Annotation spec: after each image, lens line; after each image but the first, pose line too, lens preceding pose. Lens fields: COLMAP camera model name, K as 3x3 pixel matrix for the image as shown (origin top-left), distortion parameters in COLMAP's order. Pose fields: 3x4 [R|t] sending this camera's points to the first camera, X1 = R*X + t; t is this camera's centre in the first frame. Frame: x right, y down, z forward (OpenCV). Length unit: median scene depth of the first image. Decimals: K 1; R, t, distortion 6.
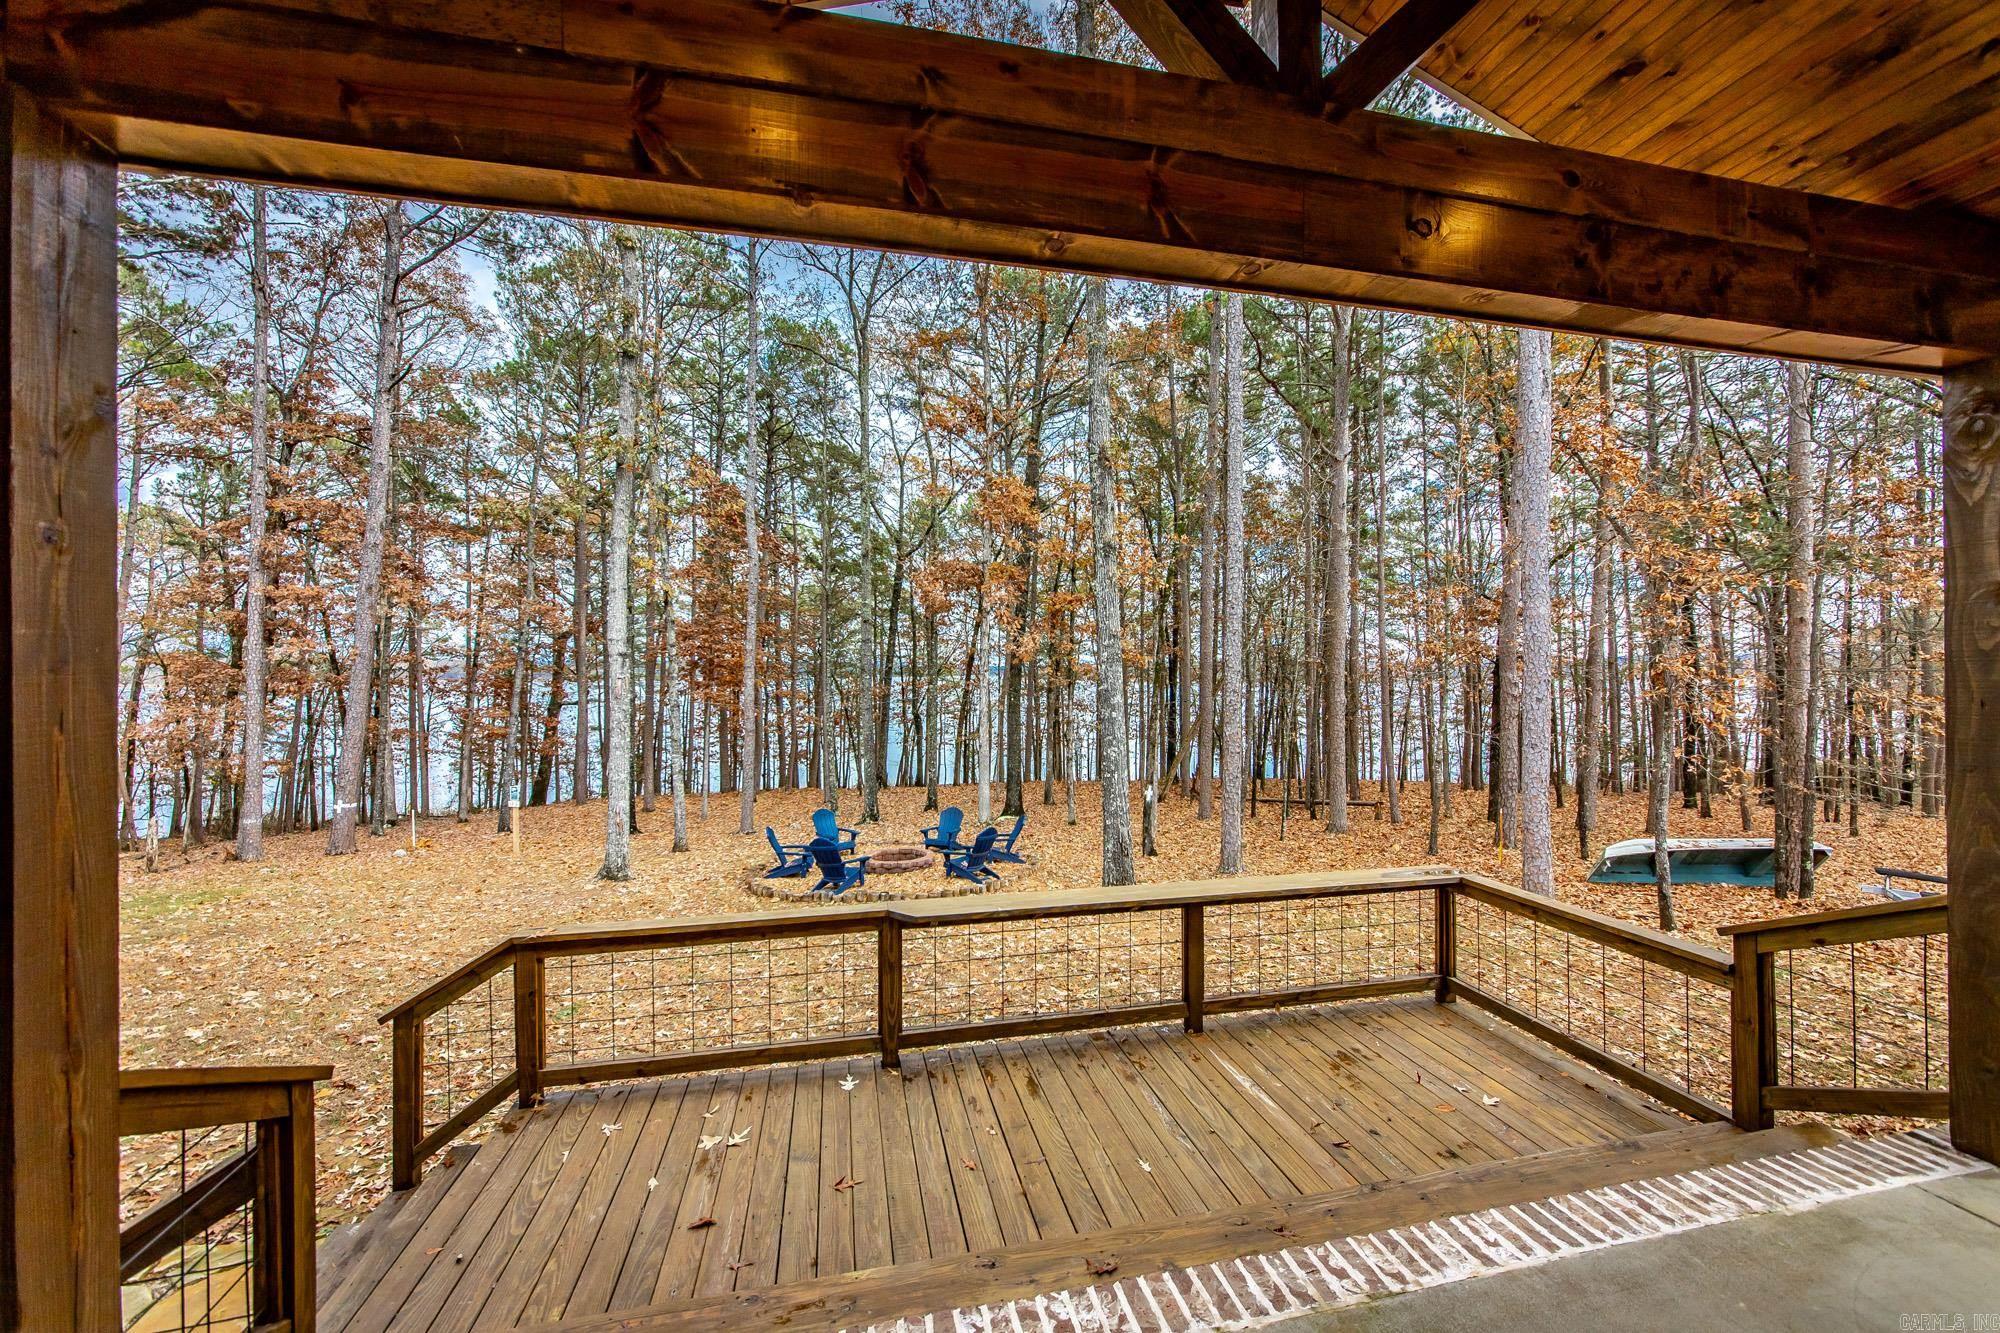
lens RADIAL K [[727.3, 0, 996.2], [0, 727.3, 673.4], [0, 0, 1]] dist [-0.012476, 0.003165]
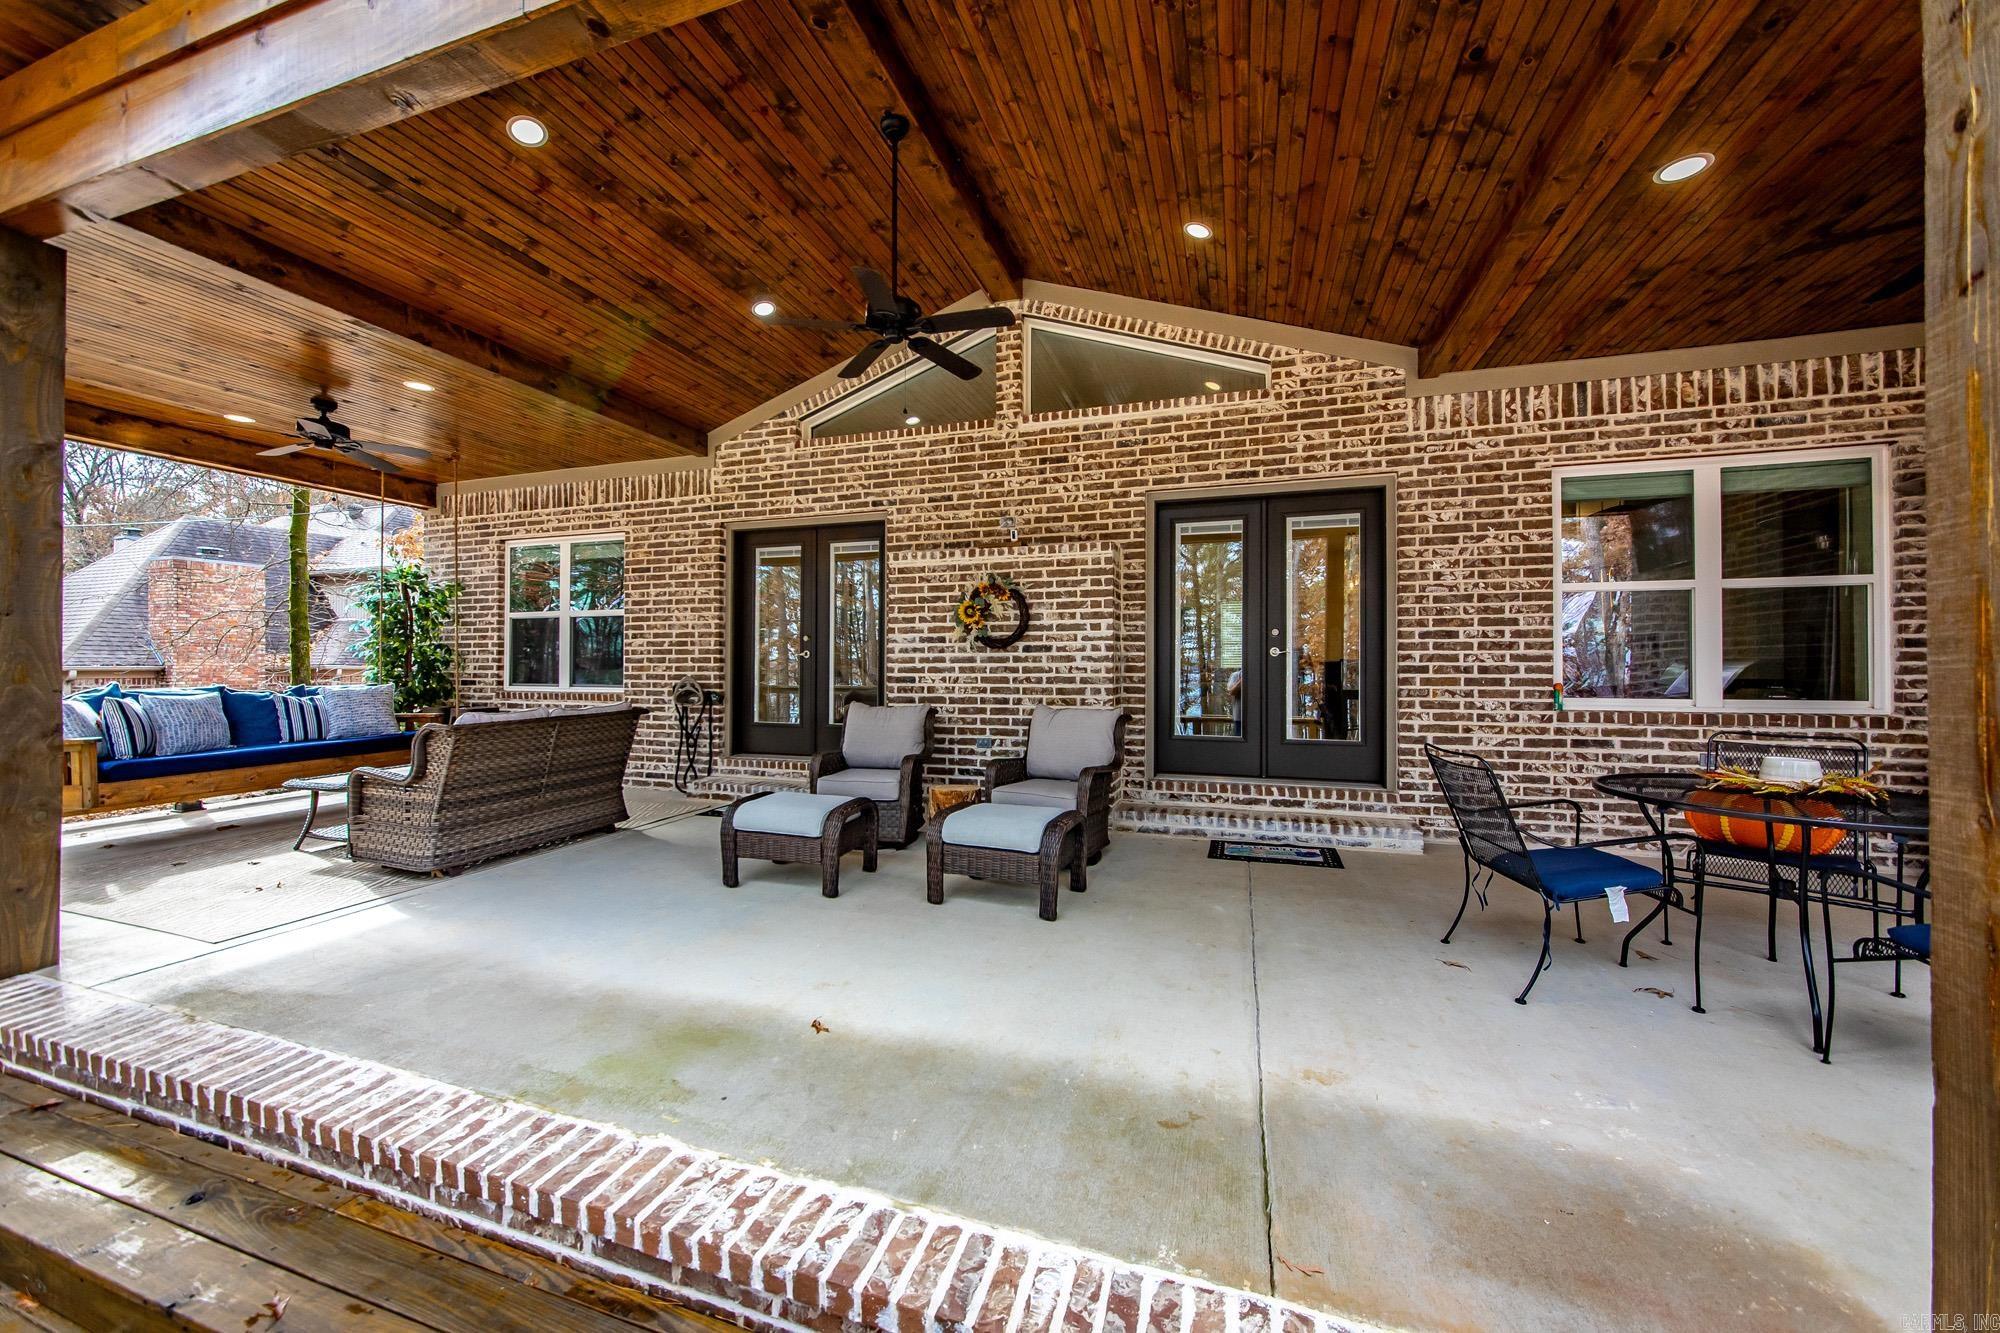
lens RADIAL K [[727.3, 0, 996.3], [0, 727.3, 658.5], [0, 0, 1]] dist [-0.012476, 0.003165]
pose [[-0.859829, 0.005833, 0.510549, -0.539933], [0.000320, 0.999941, -0.010884, 0.263145], [-0.510582, -0.009195, -0.859780, 1.448879]]
